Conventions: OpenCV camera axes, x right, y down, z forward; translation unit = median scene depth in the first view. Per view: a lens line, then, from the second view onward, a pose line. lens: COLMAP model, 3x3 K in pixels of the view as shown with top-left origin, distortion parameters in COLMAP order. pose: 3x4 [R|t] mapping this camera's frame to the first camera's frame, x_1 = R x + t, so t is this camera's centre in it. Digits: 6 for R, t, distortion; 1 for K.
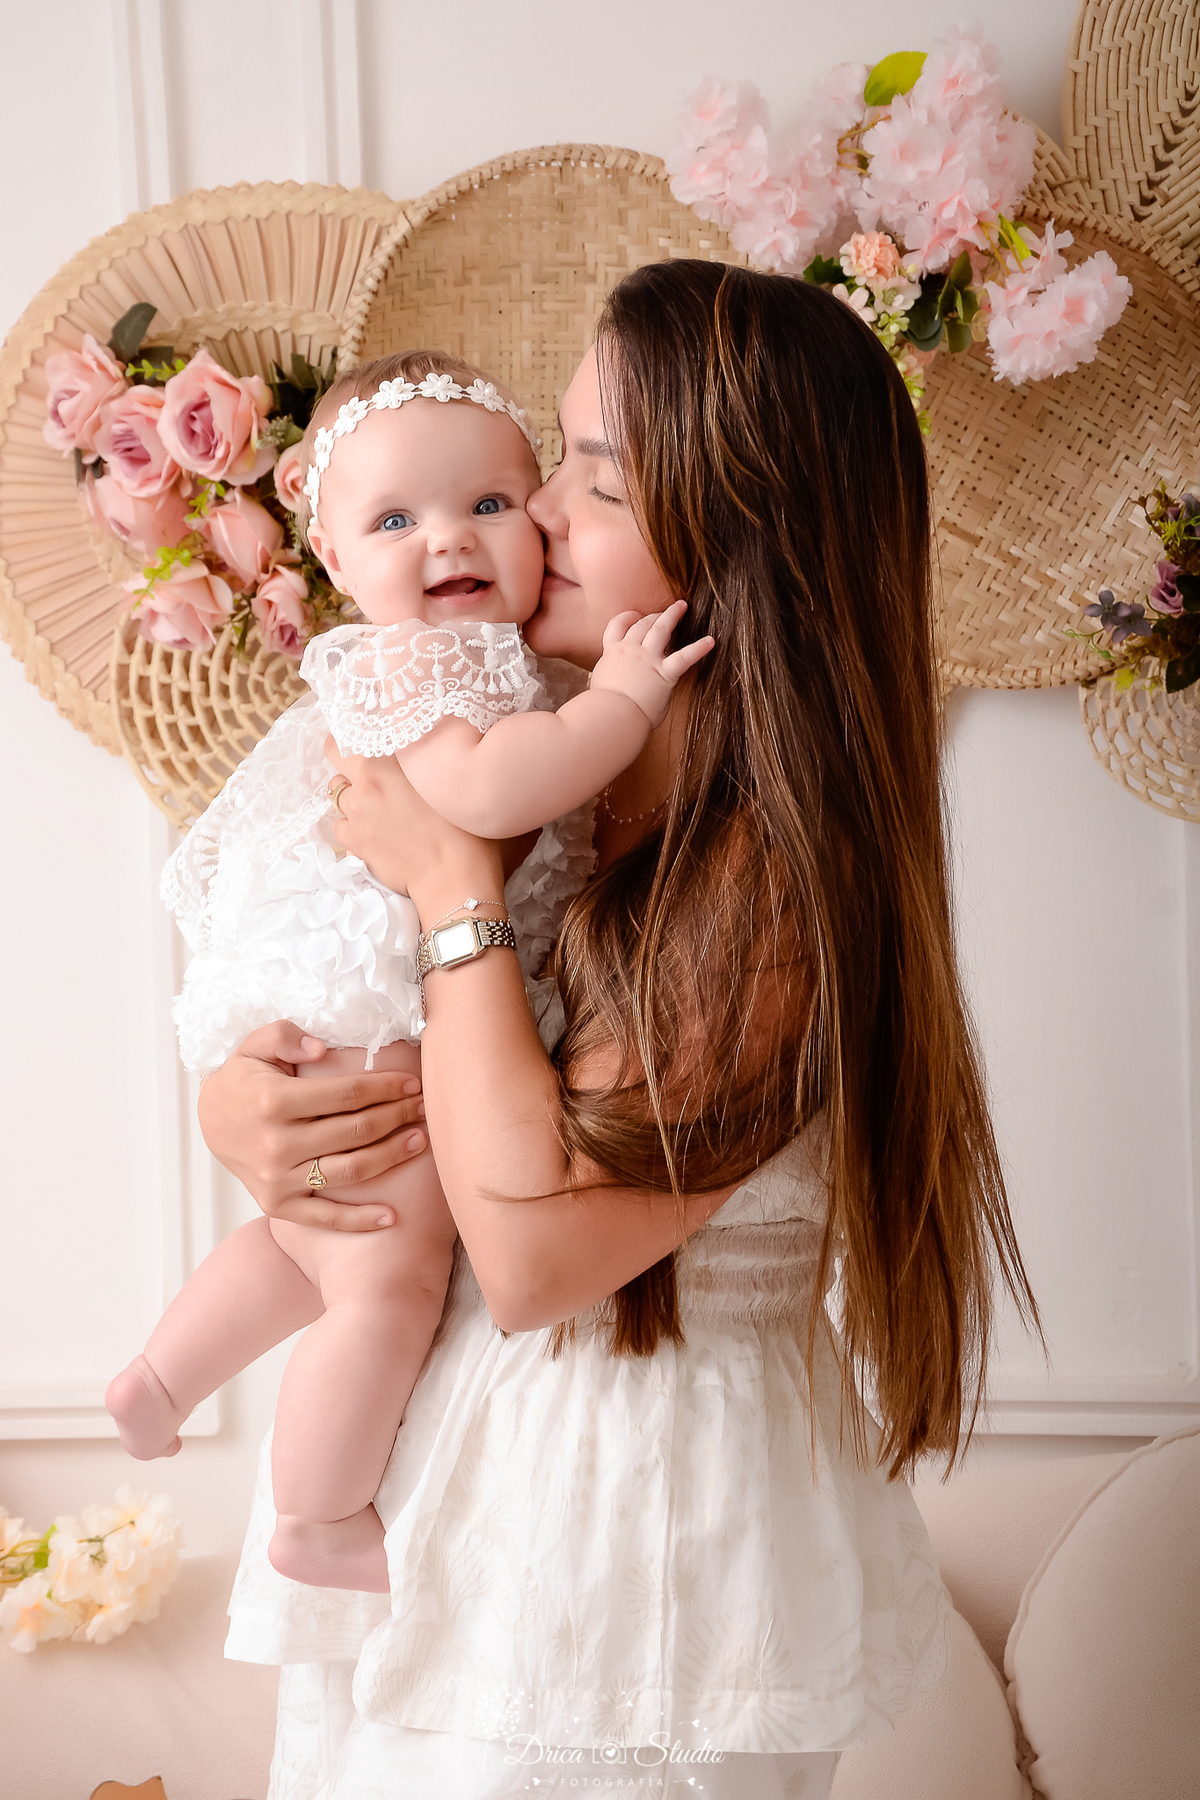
lens RADIAL K [[3850.5, 0, 589.1], [0, 3850.5, 912.6], [0, 0, 1]] dist [0.498936, 0.000000]
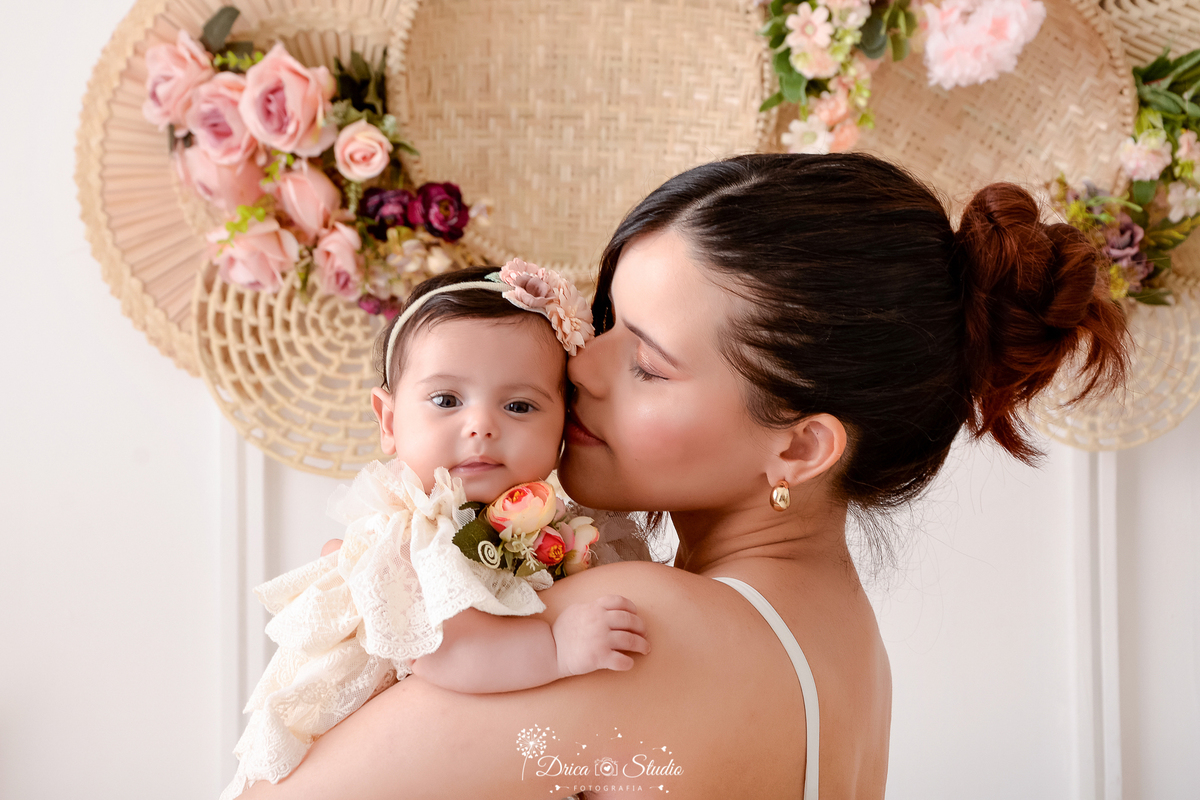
lens RADIAL K [[2811.8, 0, 581.3], [0, 2811.8, 403.3], [0, 0, 1]] dist [0.522862, 0.000000]
pose [[0.999338, 0.020021, 0.030371, -0.028853], [-0.018960, 0.999212, -0.034856, -0.003809], [-0.031045, 0.034257, 0.998931, 0.114929]]
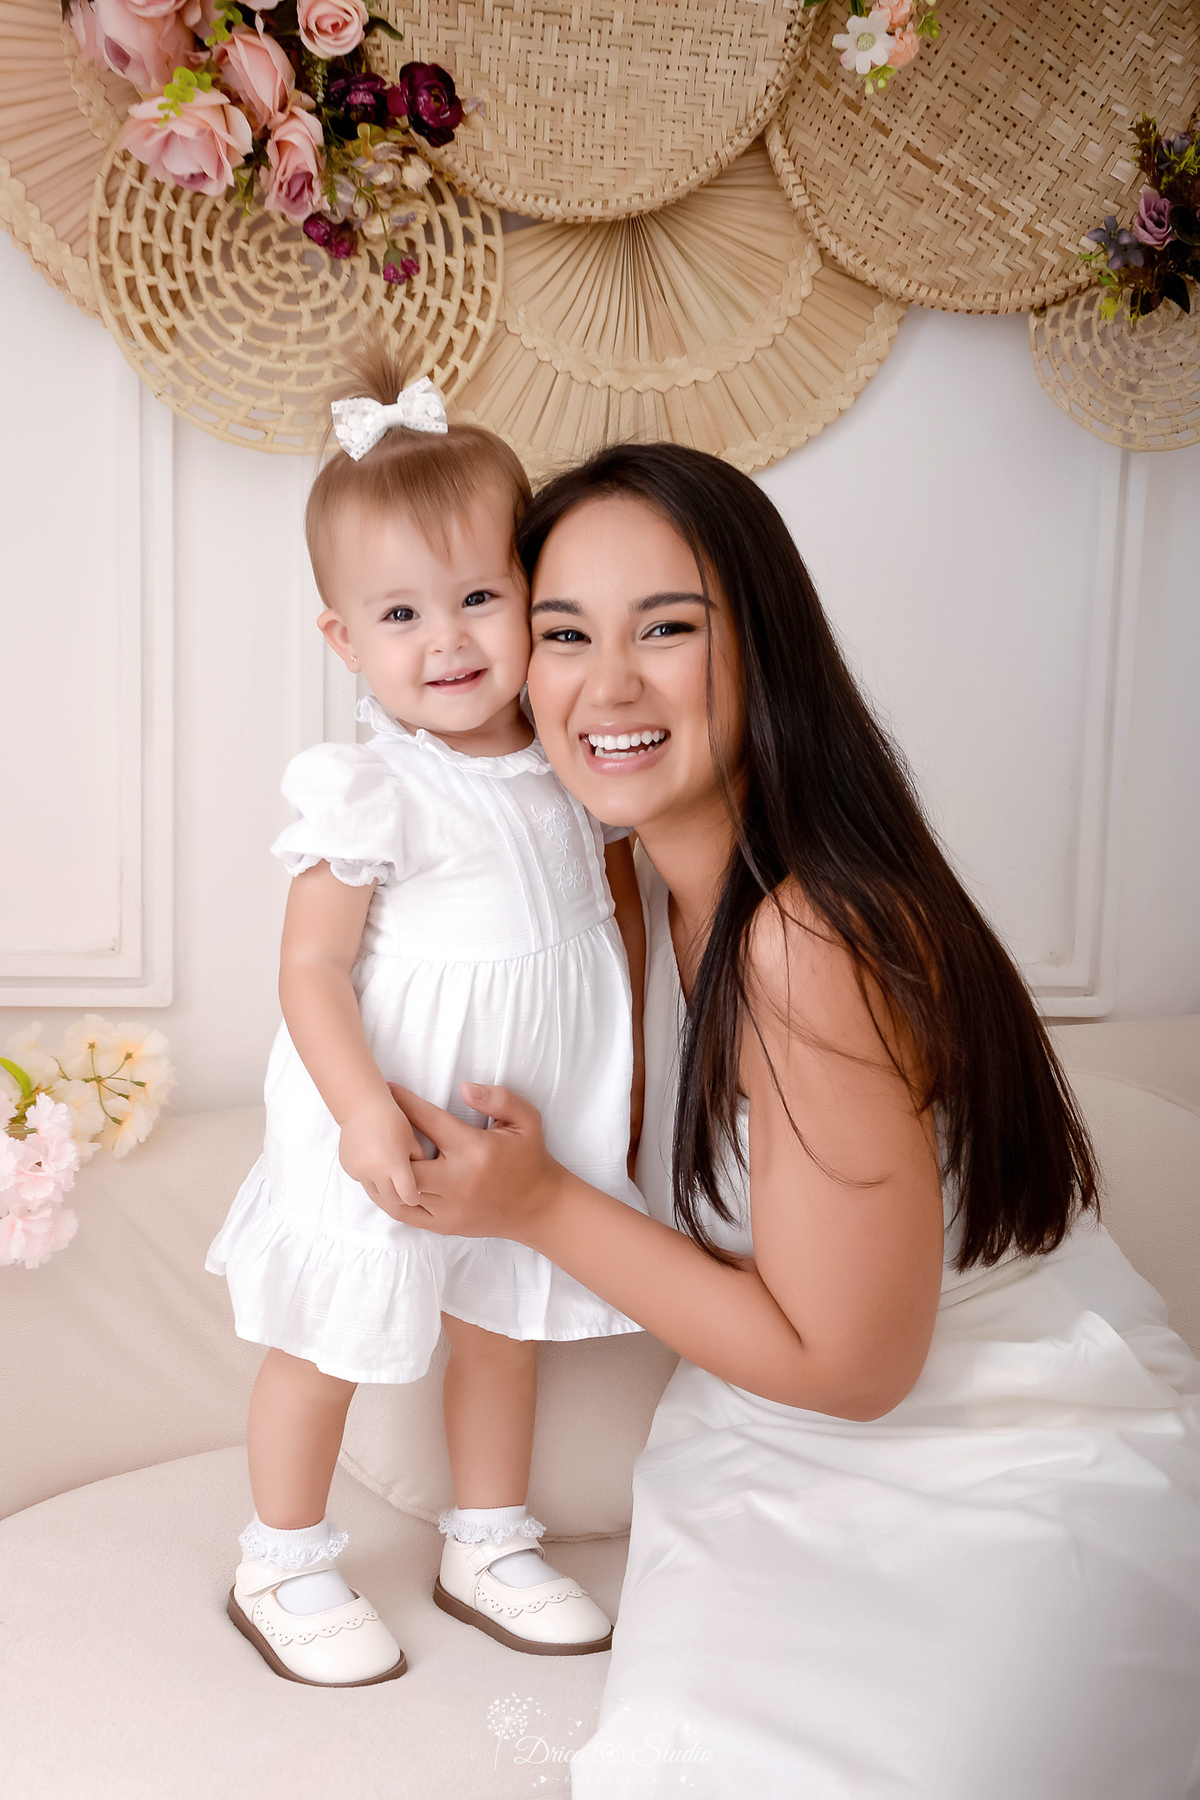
lens RADIAL K [[2472.2, 0, 593.8], [0, 2472.2, 916.5], [0, 0, 1]] dist [0.165672, 0.000000]
pose [[0.974292, 0.020672, 0.224339, -0.140876], [-0.039059, 0.996201, 0.077833, 0.057029], [-0.221878, -0.084595, 0.971398, 0.355153]]
